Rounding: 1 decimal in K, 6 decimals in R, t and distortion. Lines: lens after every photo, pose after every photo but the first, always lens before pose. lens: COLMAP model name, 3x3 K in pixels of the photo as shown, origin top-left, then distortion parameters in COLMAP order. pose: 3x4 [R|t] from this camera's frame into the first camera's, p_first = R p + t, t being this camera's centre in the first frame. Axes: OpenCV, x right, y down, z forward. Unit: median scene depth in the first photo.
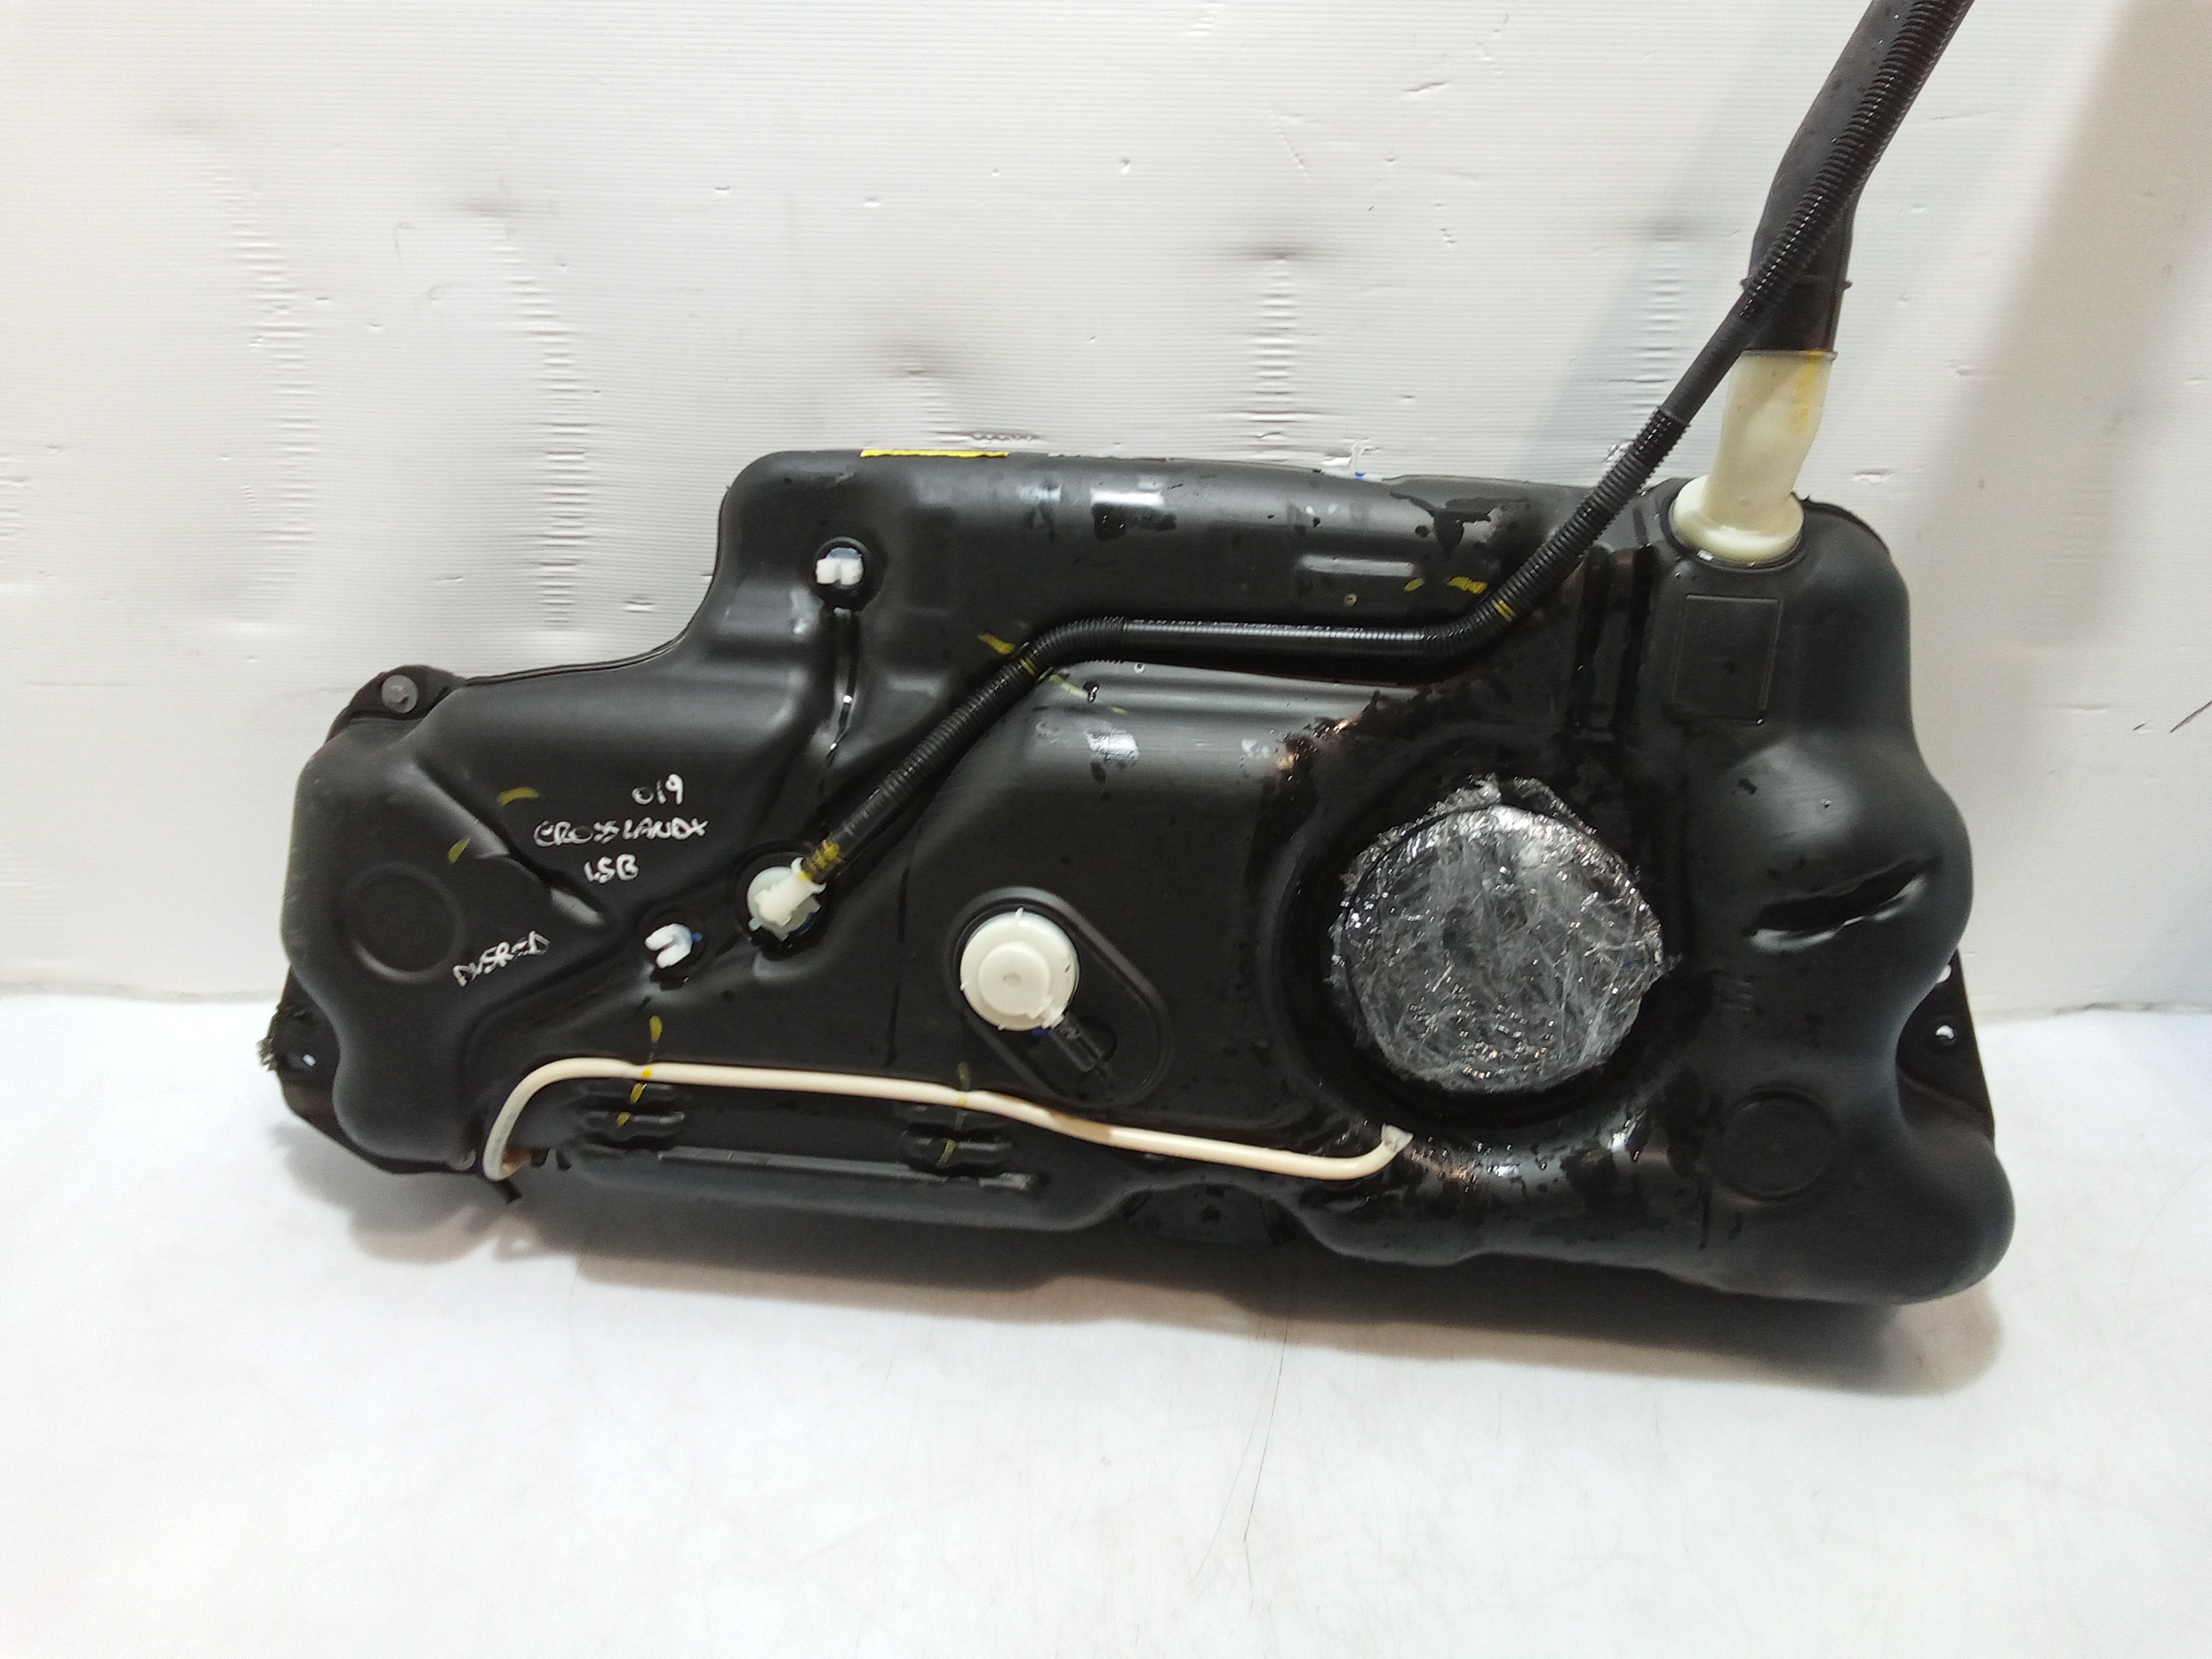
lens RADIAL K [[1512.5, 0, 1105.3], [0, 1512.5, 801.0], [0, 0, 1]] dist [0.057078, -0.072086]
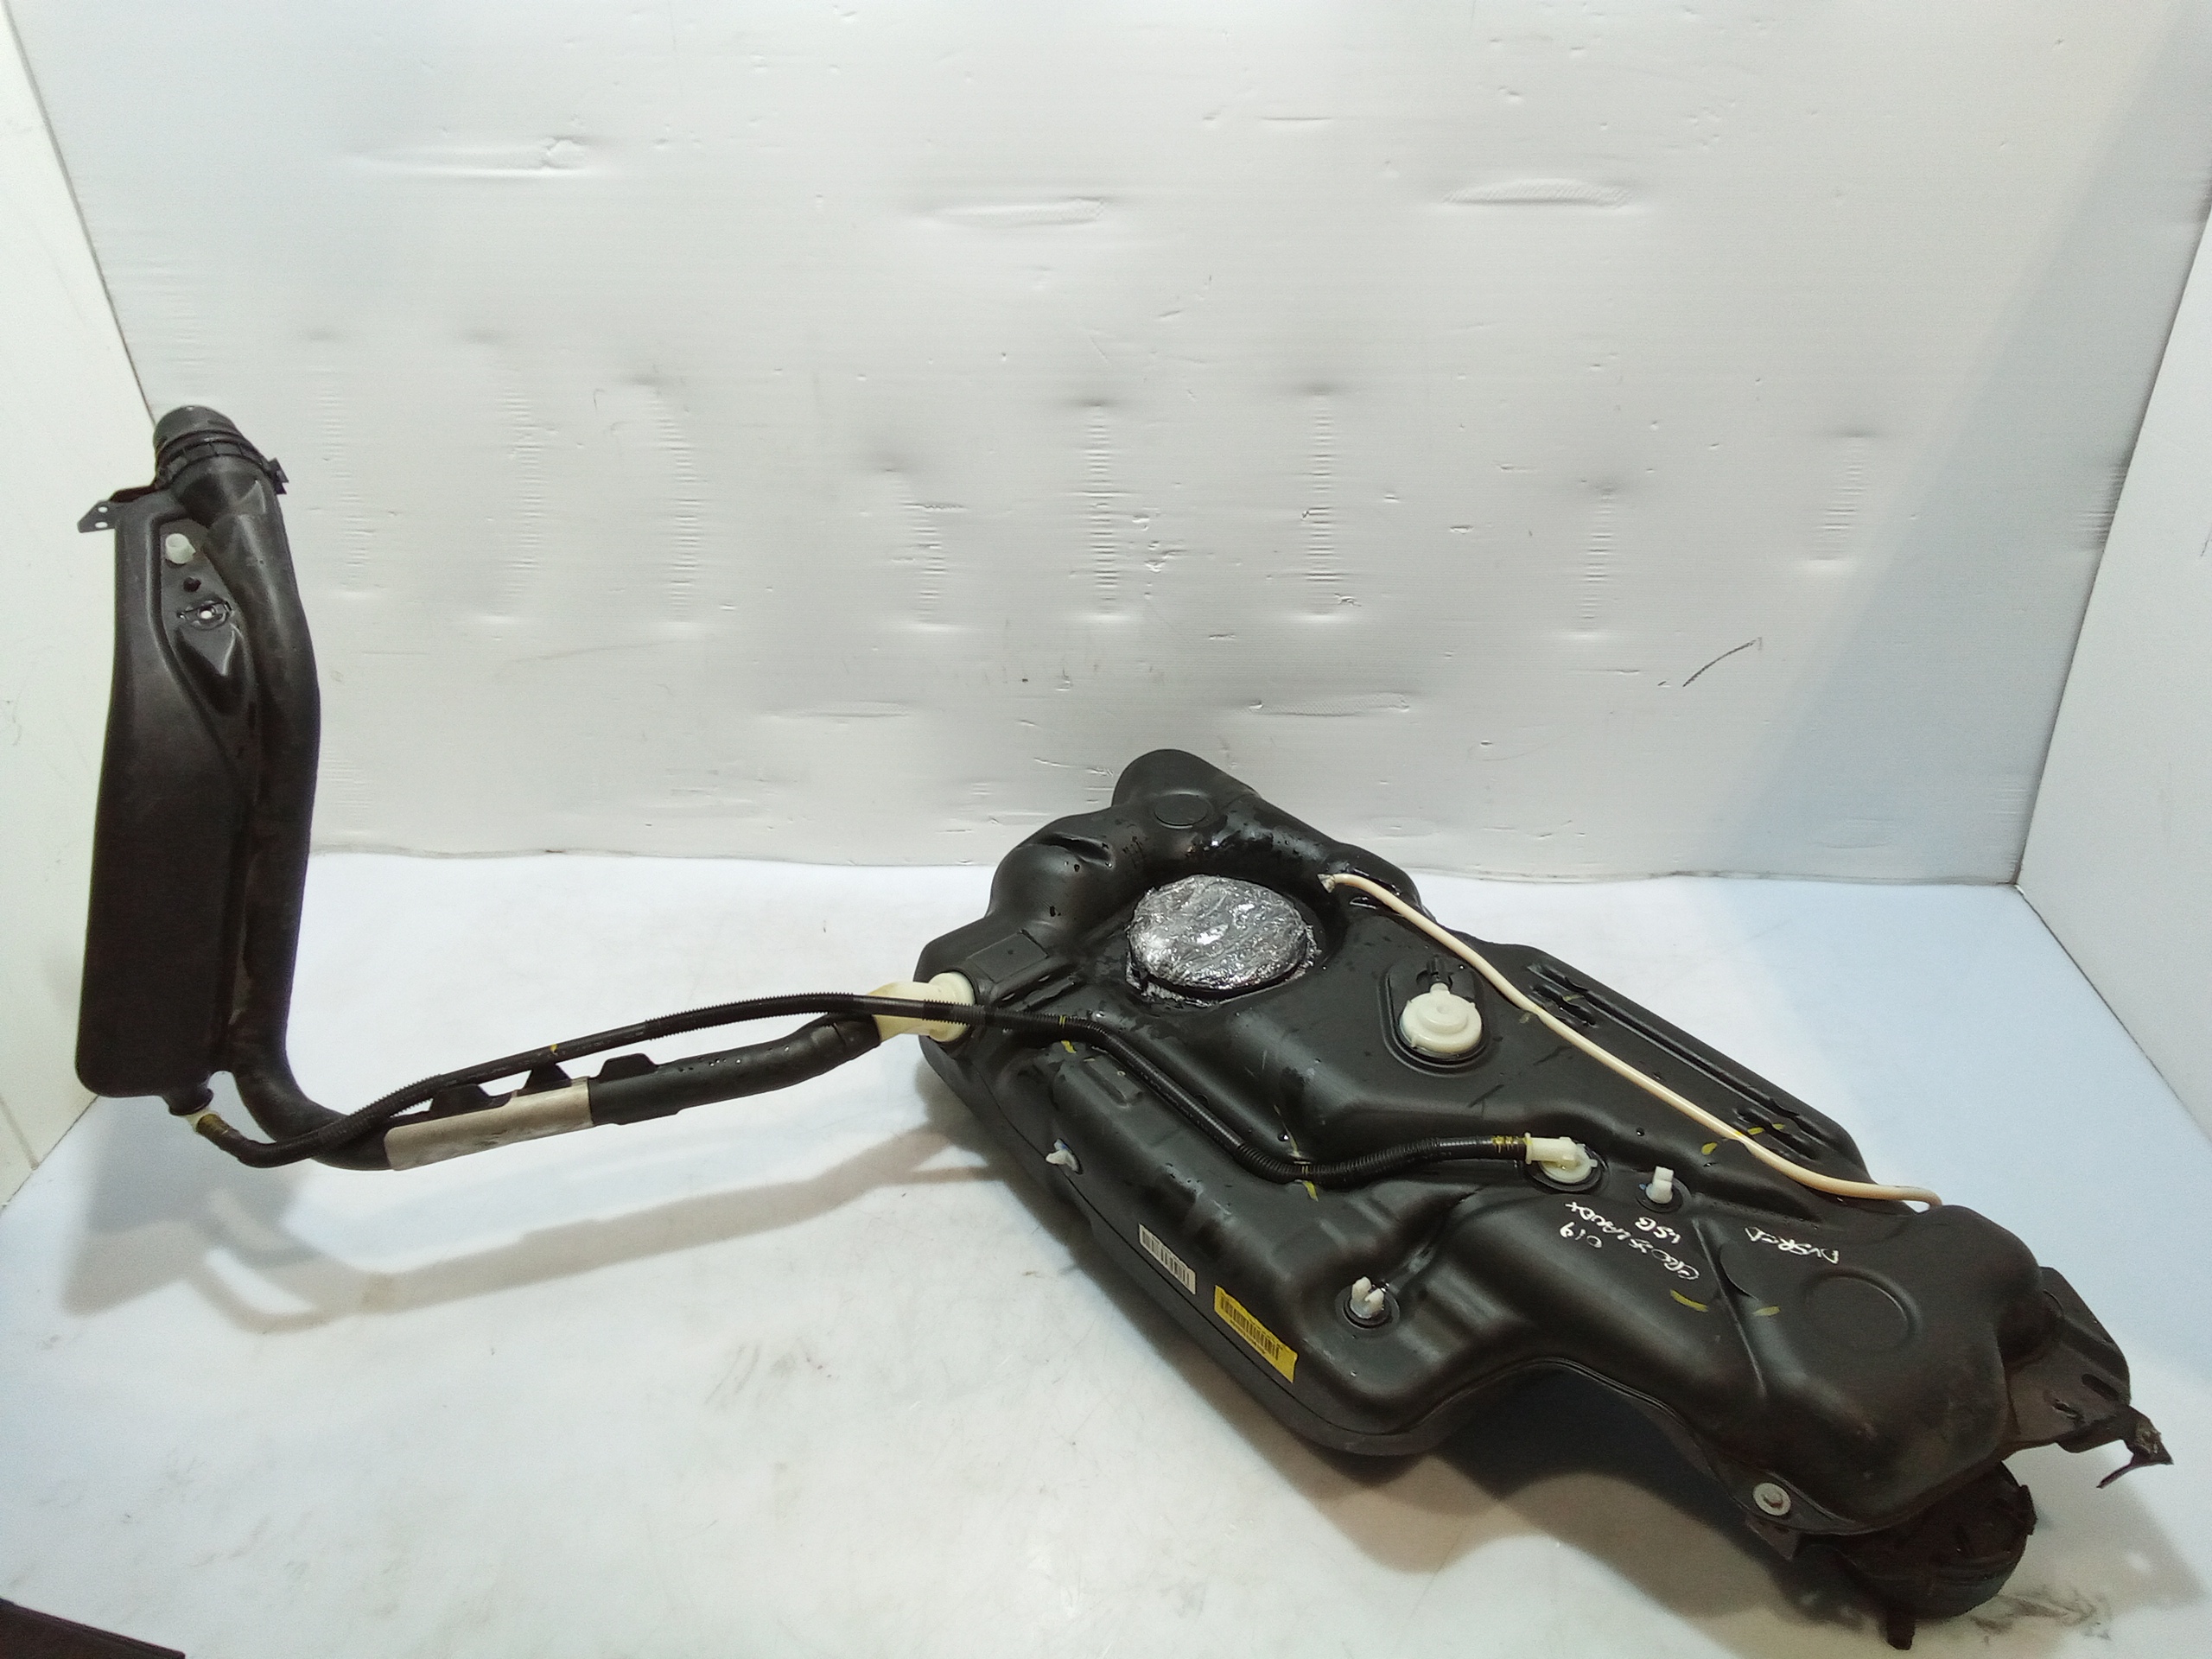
lens RADIAL K [[1512.5, 0, 1103.2], [0, 1512.5, 784.6], [0, 0, 1]] dist [0.057078, -0.072086]
pose [[0.998531, 0.006952, -0.053742, 0.221346], [-0.007808, 0.999846, -0.015737, 0.102583], [0.053624, 0.016133, 0.998431, -0.724930]]
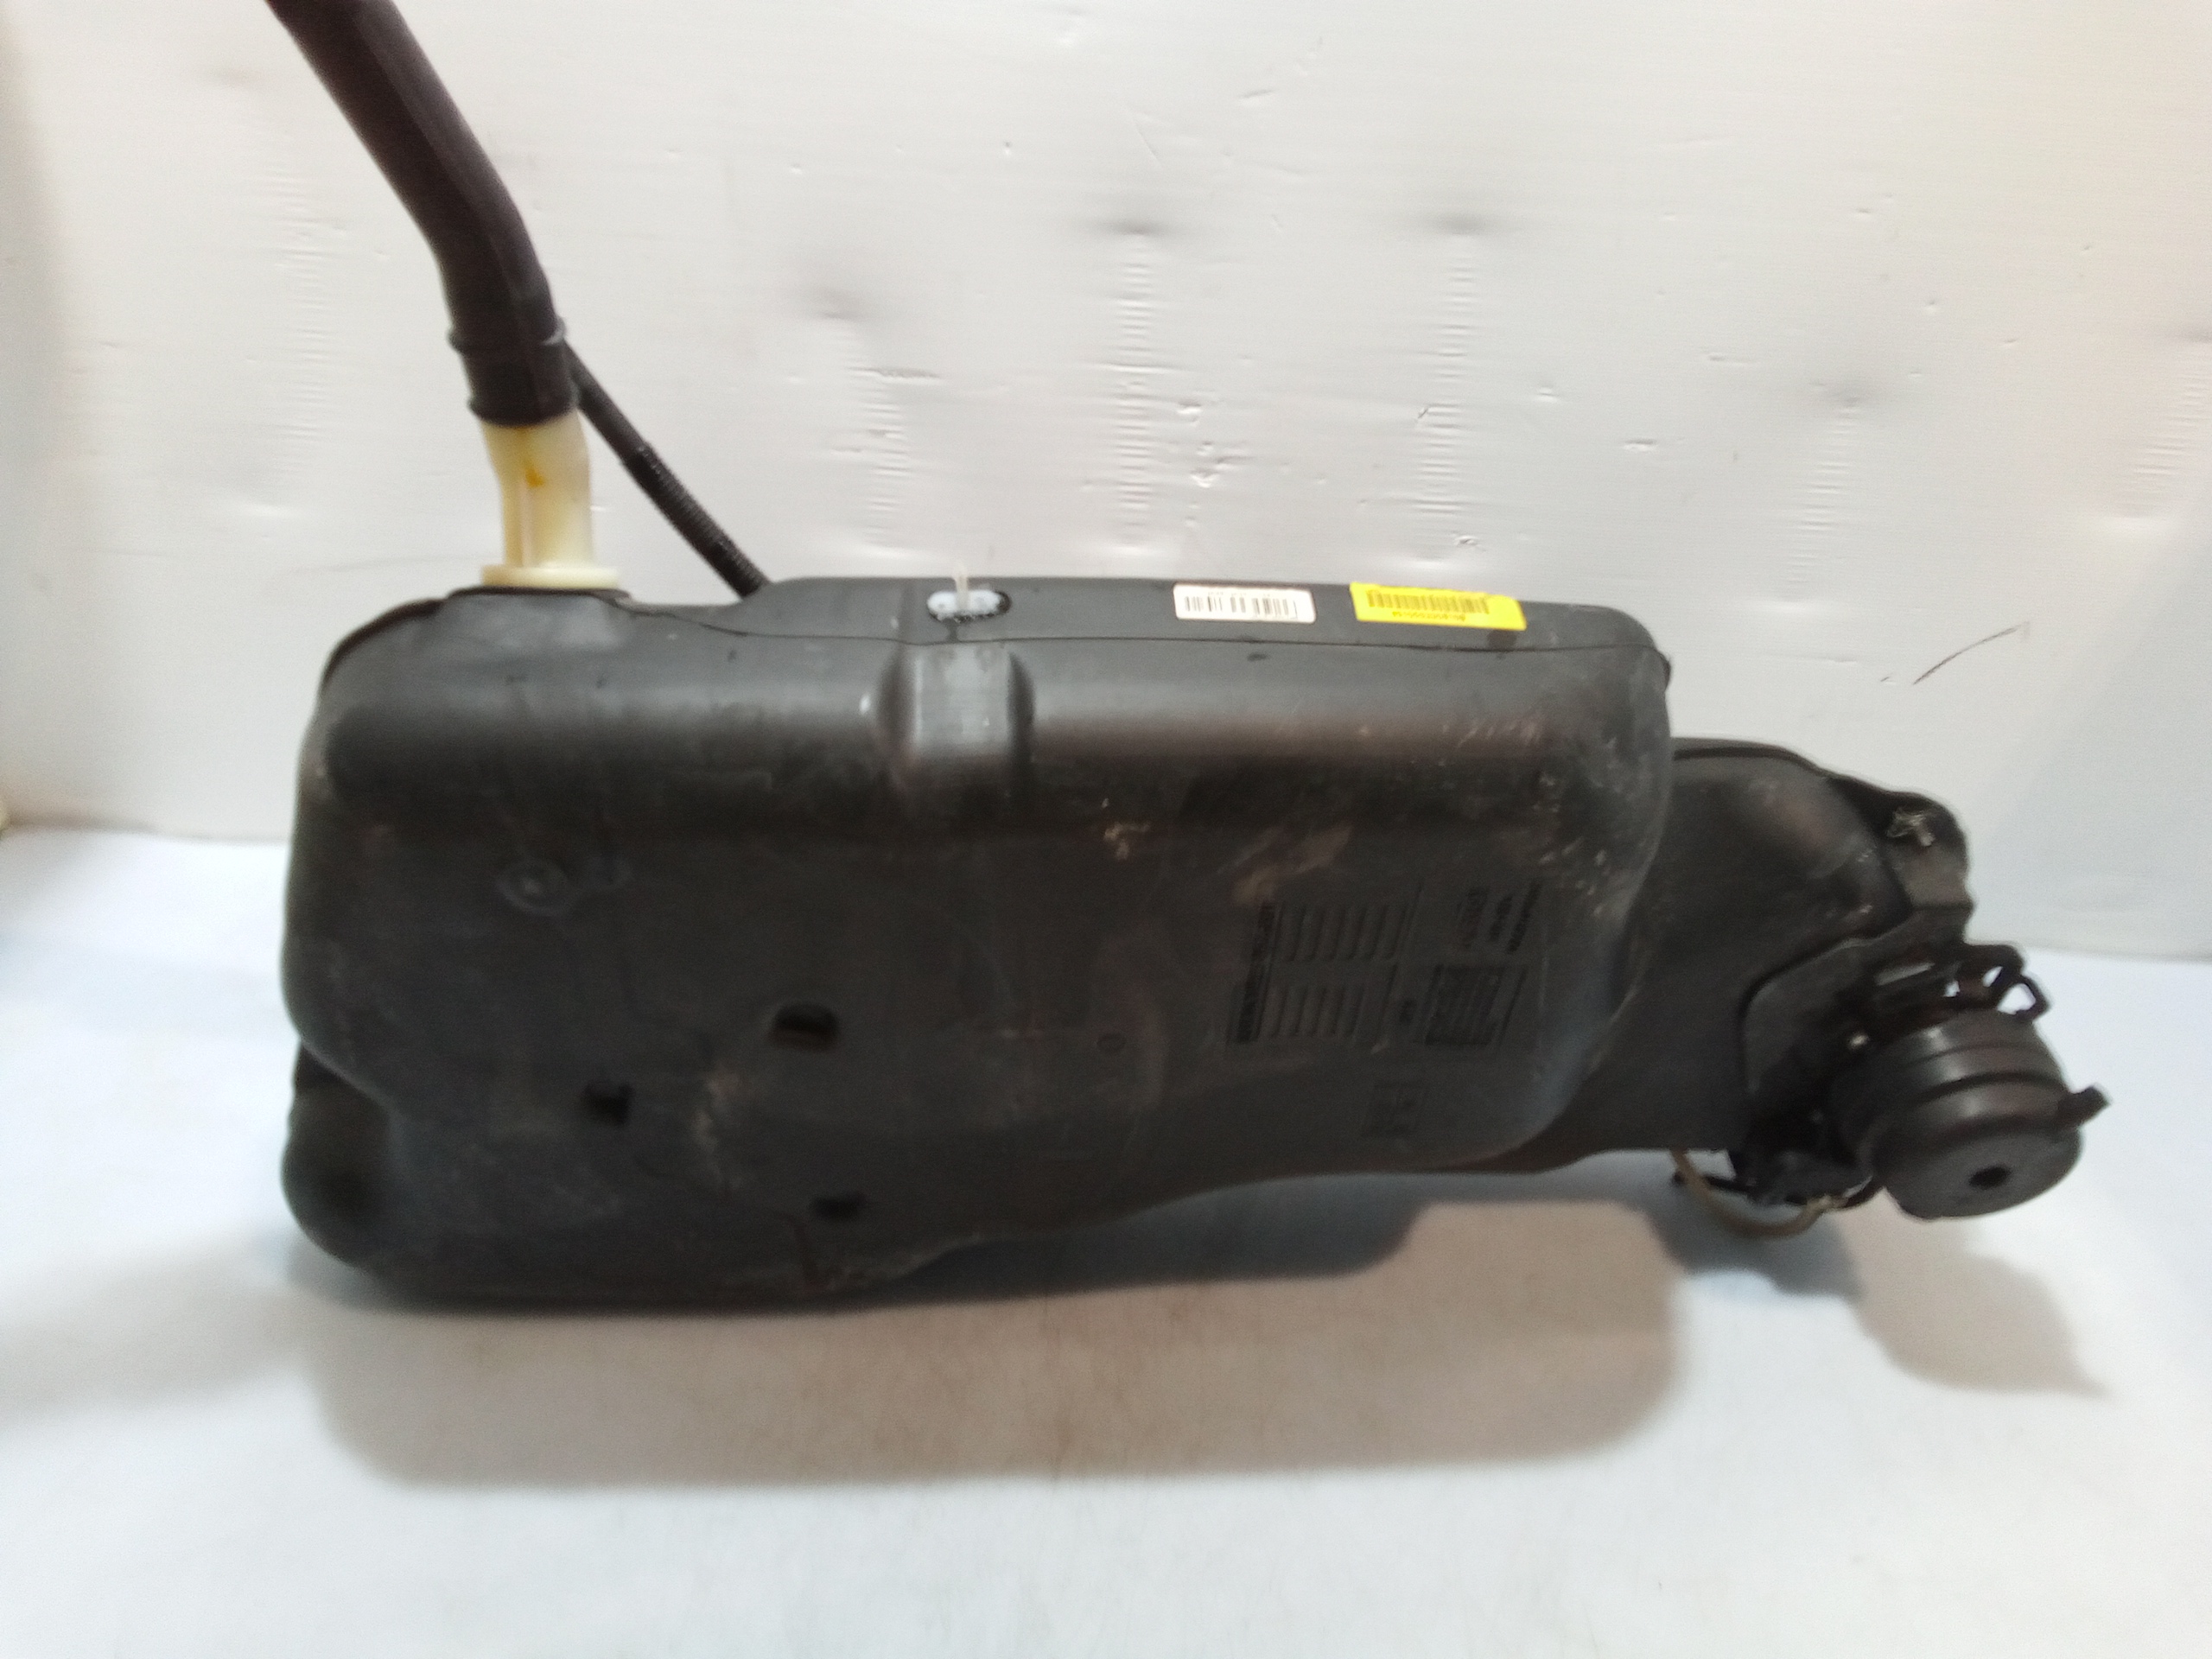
lens RADIAL K [[1512.5, 0, 1109.9], [0, 1512.5, 809.1], [0, 0, 1]] dist [0.057078, -0.072086]
pose [[0.998571, 0.052024, -0.012211, 0.132714], [-0.052057, 0.998641, -0.002388, 0.099653], [0.012071, 0.003020, 0.999923, -0.194952]]
